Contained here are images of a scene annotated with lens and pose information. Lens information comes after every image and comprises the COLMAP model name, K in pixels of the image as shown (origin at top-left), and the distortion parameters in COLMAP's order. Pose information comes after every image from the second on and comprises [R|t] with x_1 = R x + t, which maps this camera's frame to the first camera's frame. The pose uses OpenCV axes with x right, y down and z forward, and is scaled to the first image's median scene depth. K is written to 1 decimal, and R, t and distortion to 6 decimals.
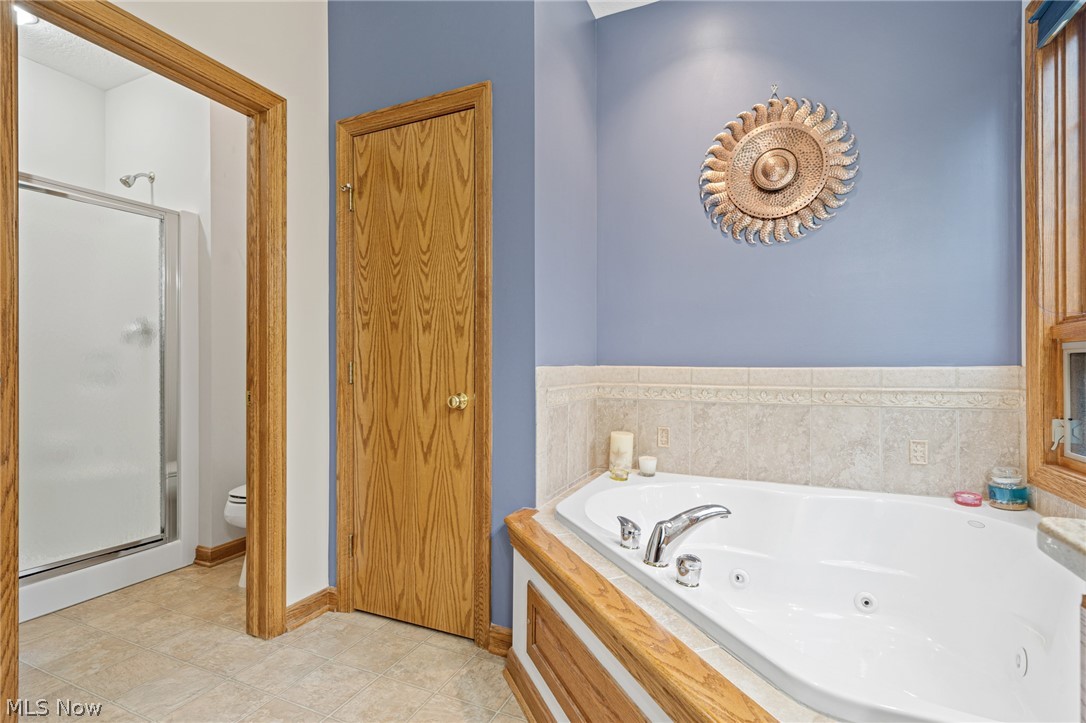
lens RADIAL K [[501.8, 0, 548.0], [0, 501.8, 366.4], [0, 0, 1]] dist [0.003111, -0.000045]
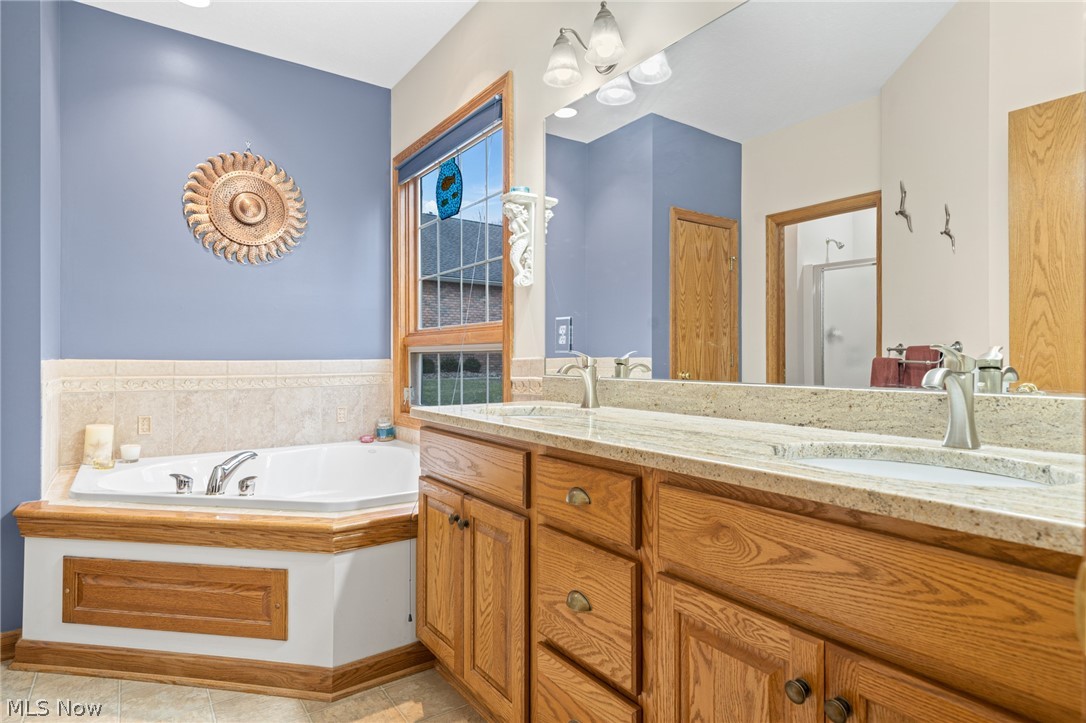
lens RADIAL K [[579.9, 0, 548.0], [0, 579.9, 357.4], [0, 0, 1]] dist [0.001619, 0.000160]
pose [[0.504769, -0.001734, 0.863253, -0.455289], [-0.002090, 0.999993, 0.003231, -0.012447], [-0.863252, -0.003435, 0.504762, -0.425071]]
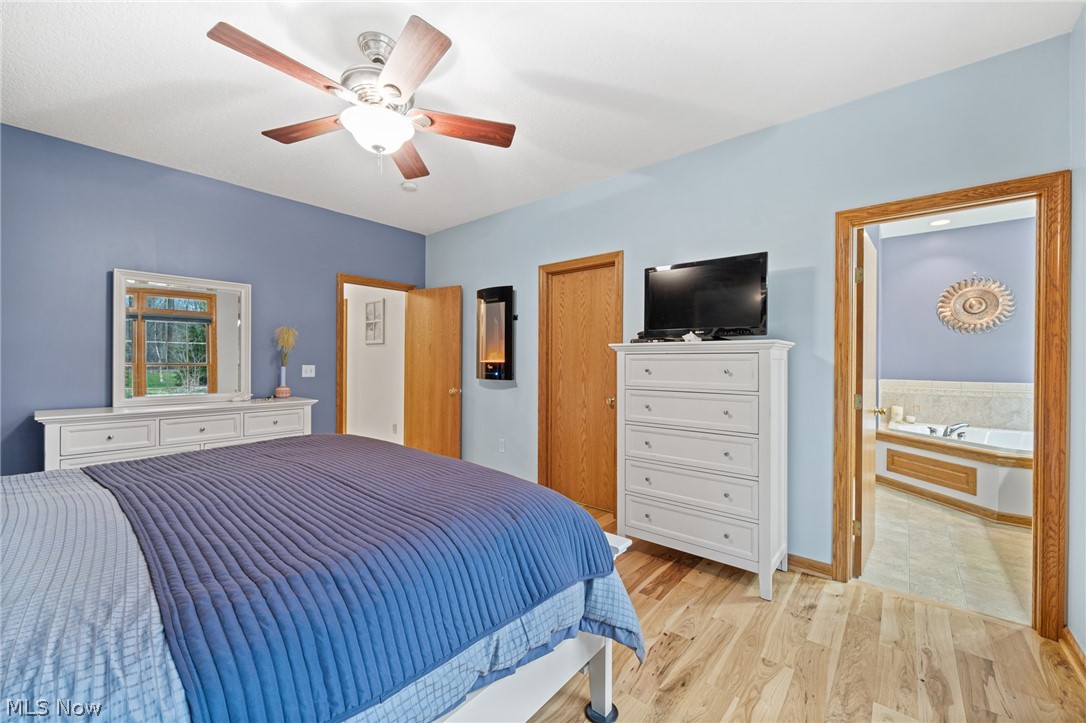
lens RADIAL K [[435.8, 0, 539.3], [0, 435.8, 362.8], [0, 0, 1]] dist [-0.001736, -0.000183]
pose [[0.960278, 0.002941, -0.279030, -1.072973], [-0.001039, 0.999975, 0.006965, -0.110687], [0.279043, -0.006398, 0.960257, -1.768497]]
